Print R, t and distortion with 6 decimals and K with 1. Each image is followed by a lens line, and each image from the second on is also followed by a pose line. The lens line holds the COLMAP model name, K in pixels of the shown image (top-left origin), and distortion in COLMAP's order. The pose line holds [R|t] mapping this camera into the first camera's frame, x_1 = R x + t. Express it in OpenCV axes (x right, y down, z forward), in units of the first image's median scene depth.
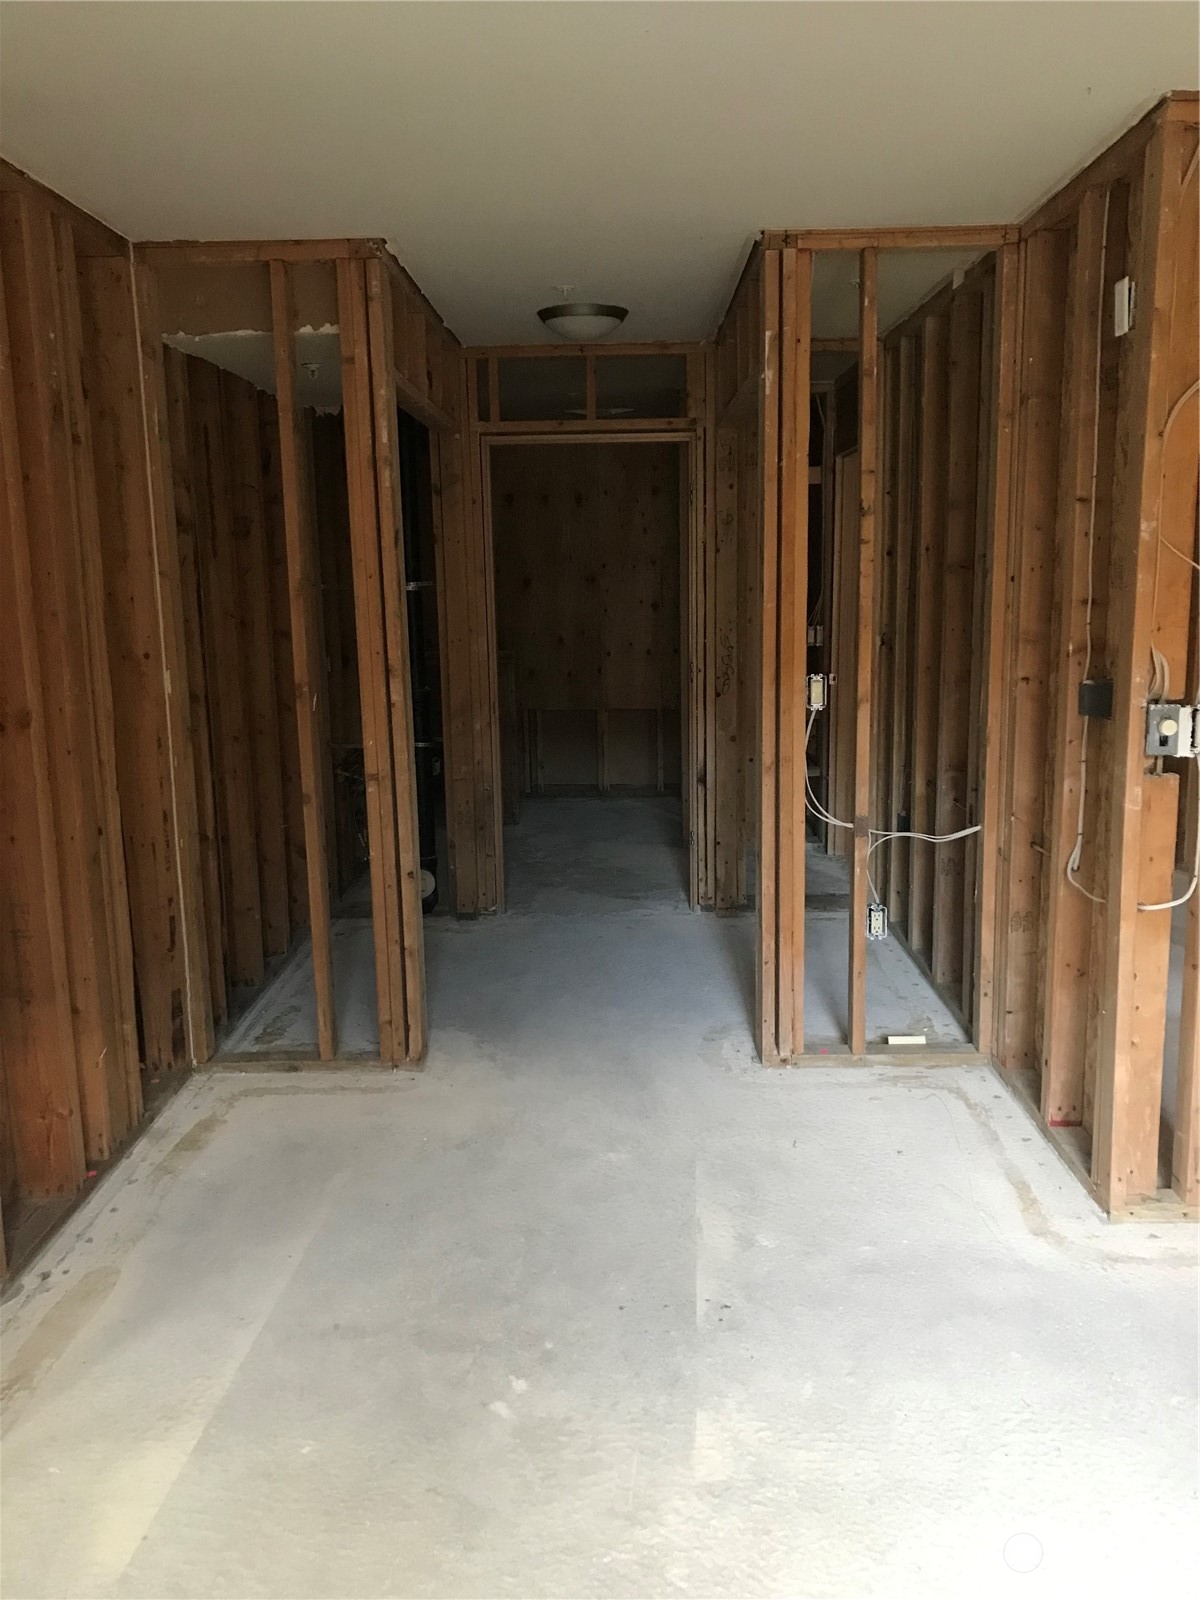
lens RADIAL K [[1336.5, 0, 600.0], [0, 1336.5, 800.0], [0, 0, 1]] dist [0.042774, -0.009831]
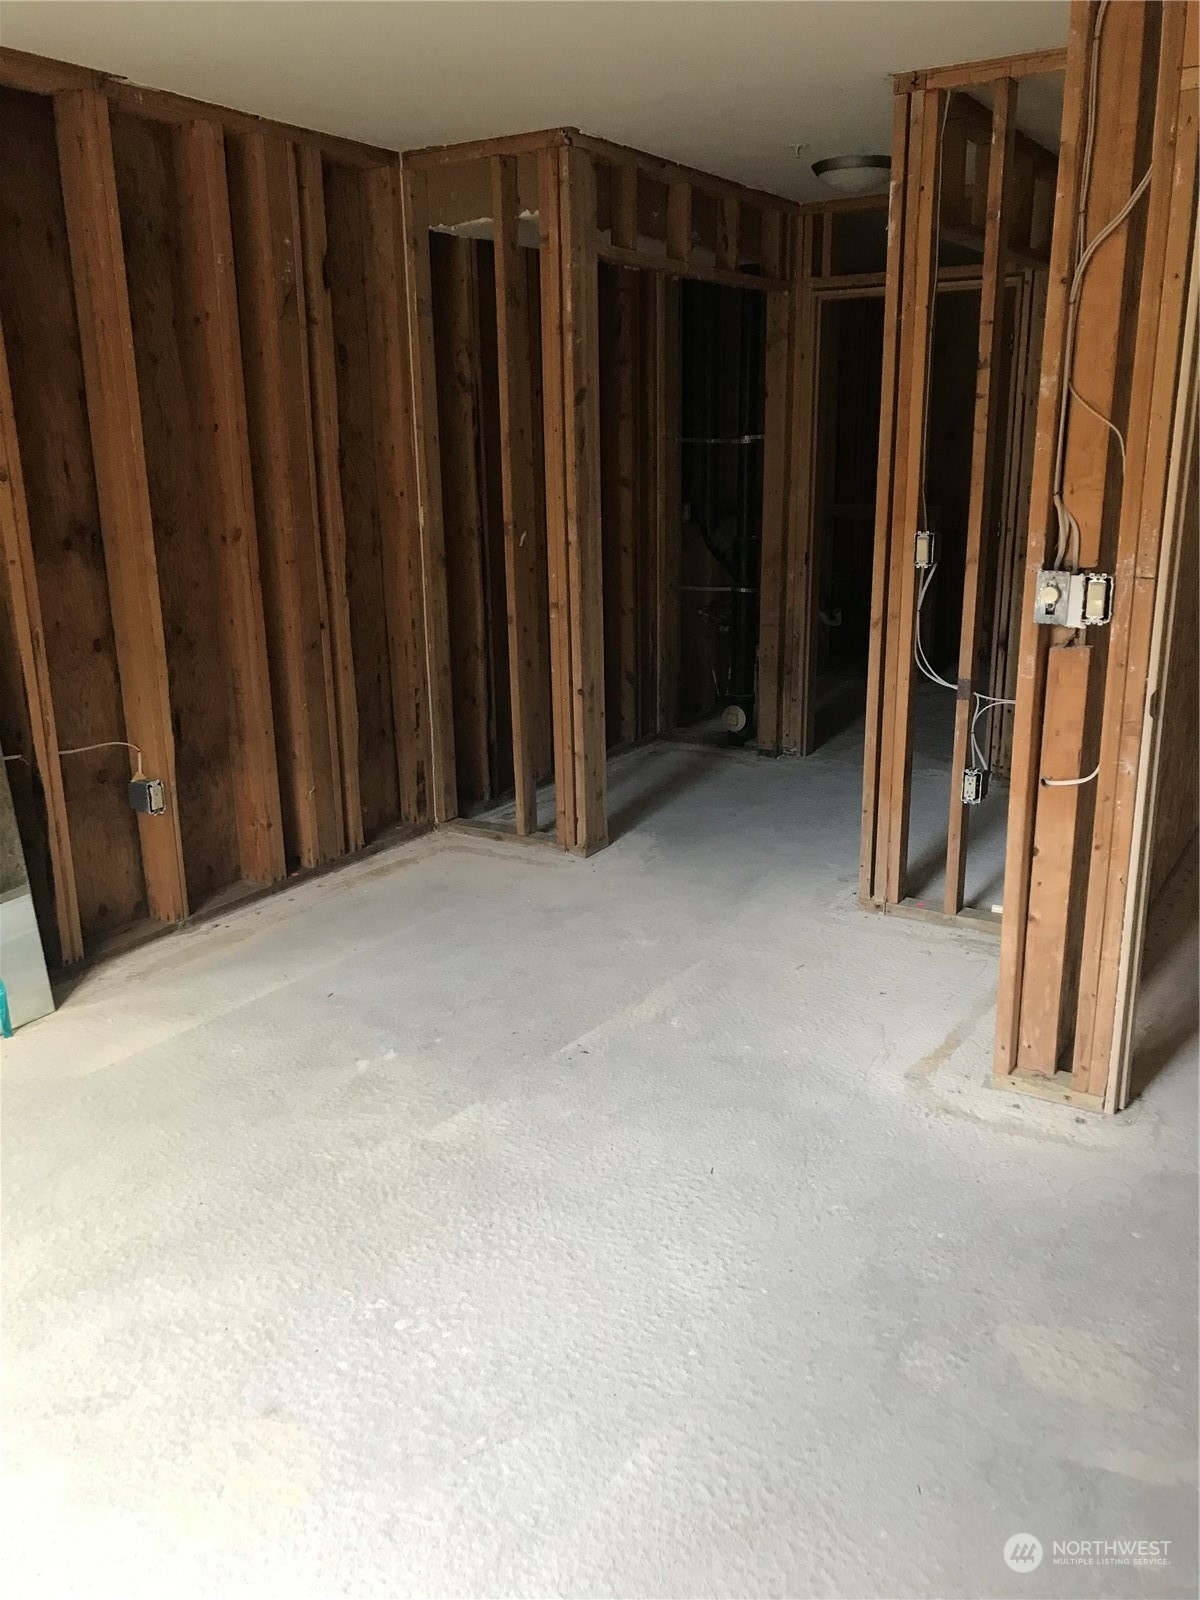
lens RADIAL K [[1327.2, 0, 600.0], [0, 1327.2, 800.0], [0, 0, 1]] dist [0.144201, -0.293997]
pose [[0.850549, 0.145963, -0.505234, 0.506806], [-0.093311, 0.987354, 0.128163, -0.001725], [0.517552, -0.061865, 0.853412, -0.001721]]
